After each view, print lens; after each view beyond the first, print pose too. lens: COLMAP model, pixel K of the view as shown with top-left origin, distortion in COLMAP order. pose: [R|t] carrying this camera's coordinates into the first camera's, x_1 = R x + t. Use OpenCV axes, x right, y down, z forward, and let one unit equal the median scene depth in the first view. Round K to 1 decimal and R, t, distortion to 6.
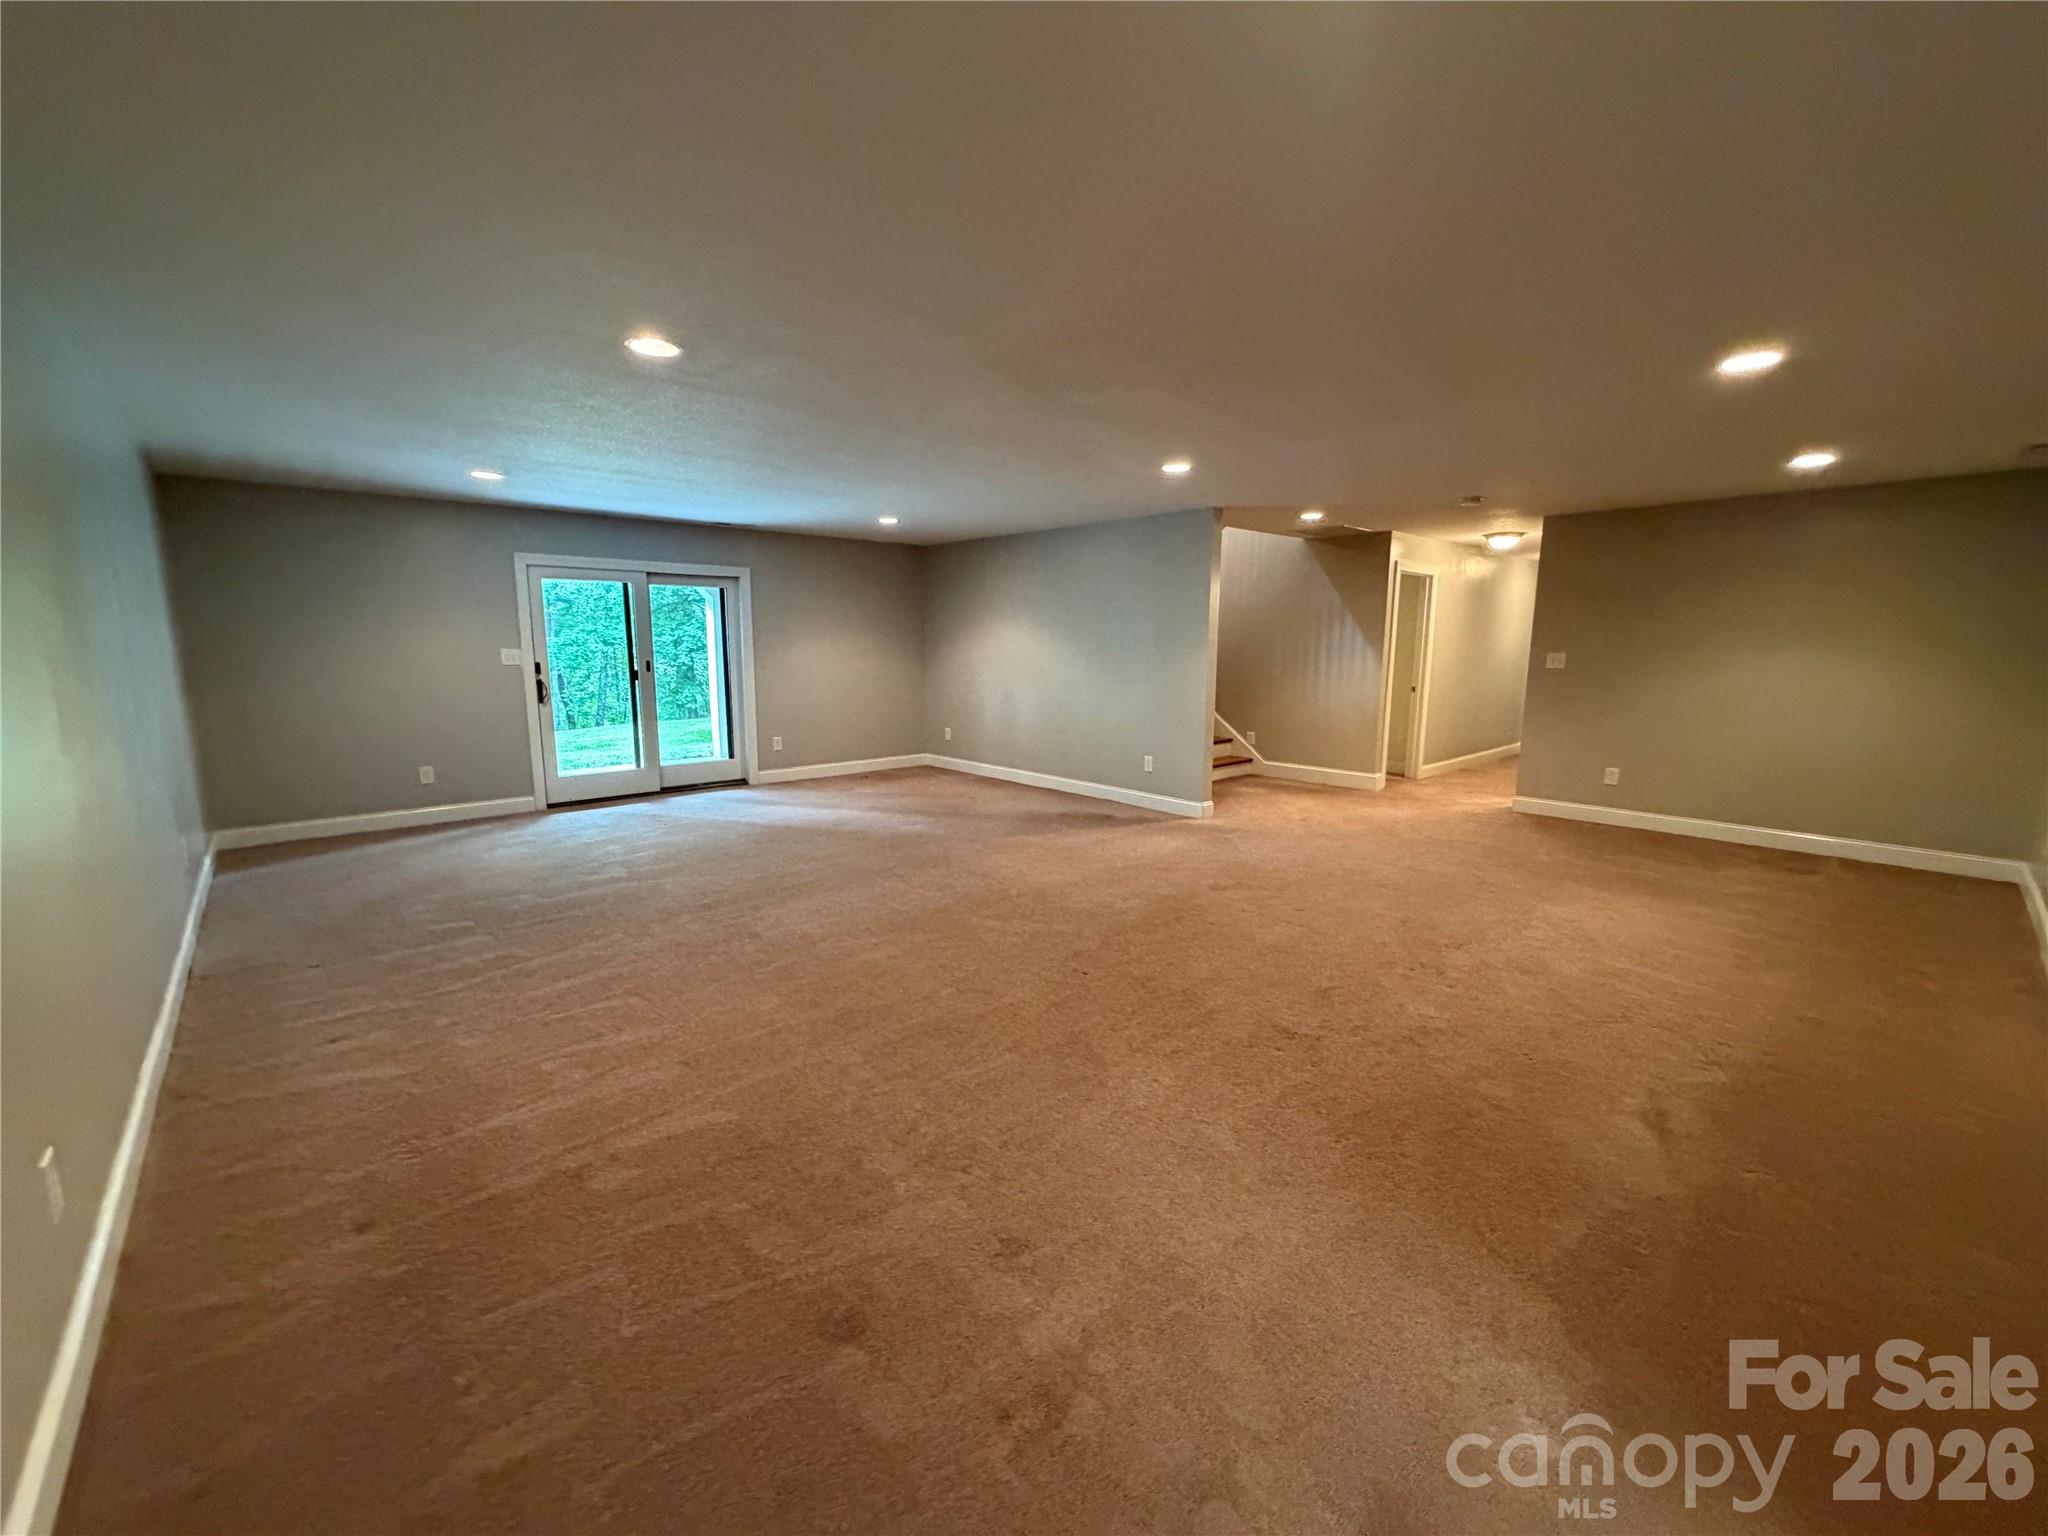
lens RADIAL K [[816.9, 0, 1023.6], [0, 816.9, 769.1], [0, 0, 1]] dist [-0.001976, 0.000781]
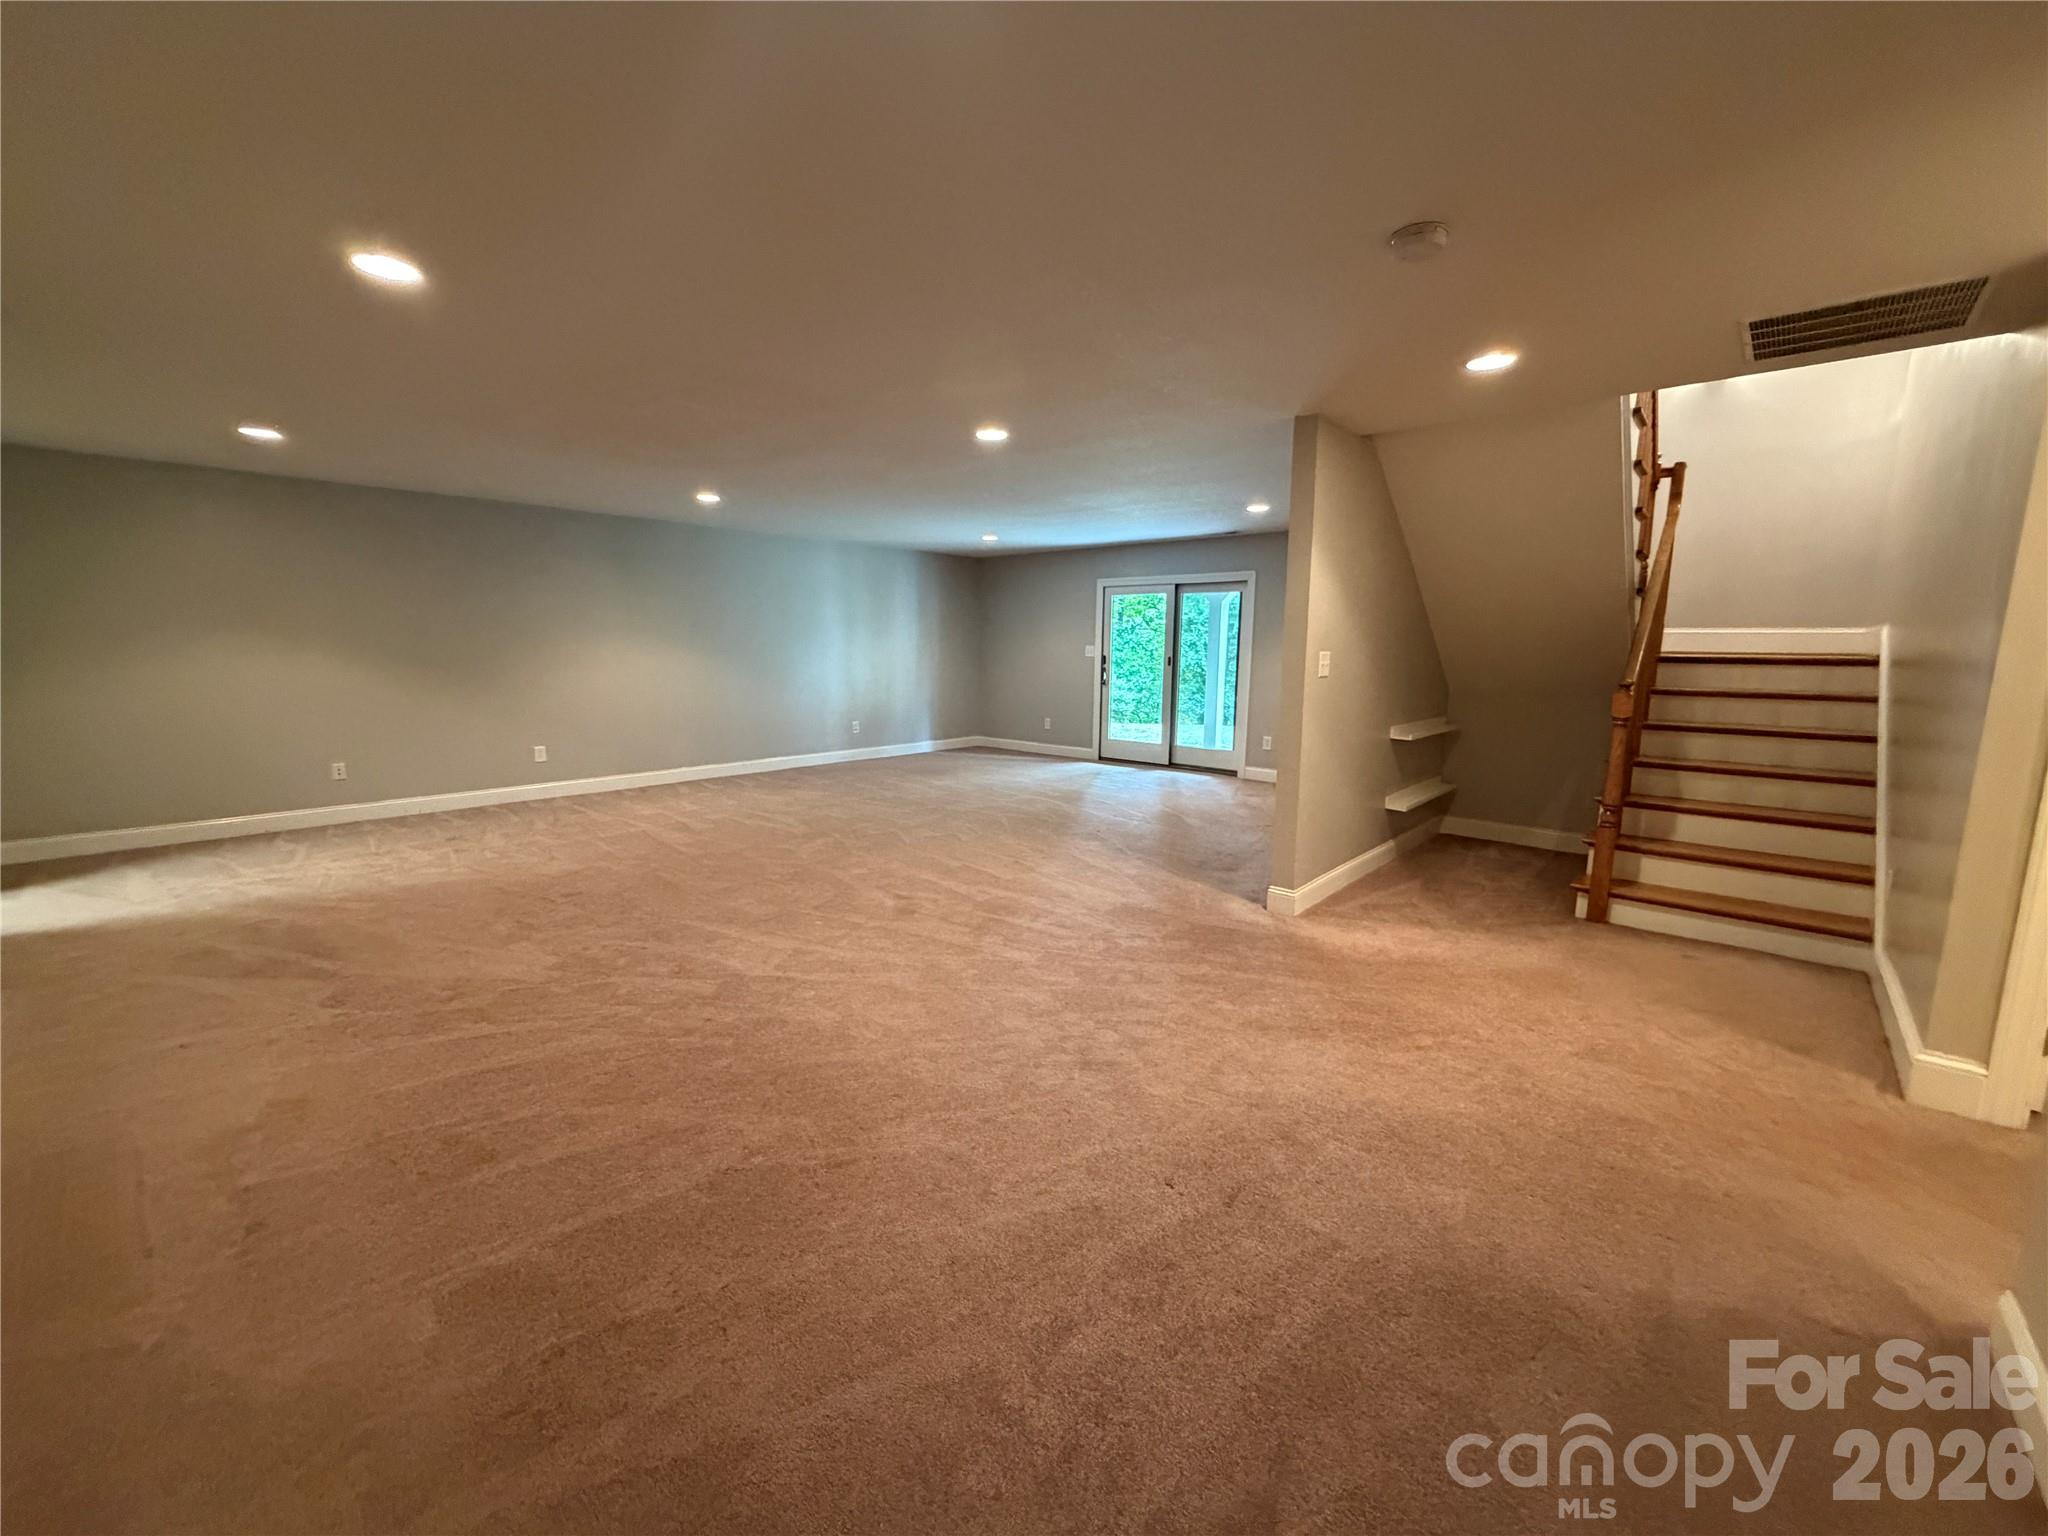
lens RADIAL K [[816.9, 0, 1022.4], [0, 816.9, 767.6], [0, 0, 1]] dist [-0.001976, 0.000781]
pose [[0.084914, 0.154070, -0.984404, 0.810759], [-0.158635, 0.977461, 0.139300, -0.114825], [0.983679, 0.144333, 0.107441, 0.732610]]
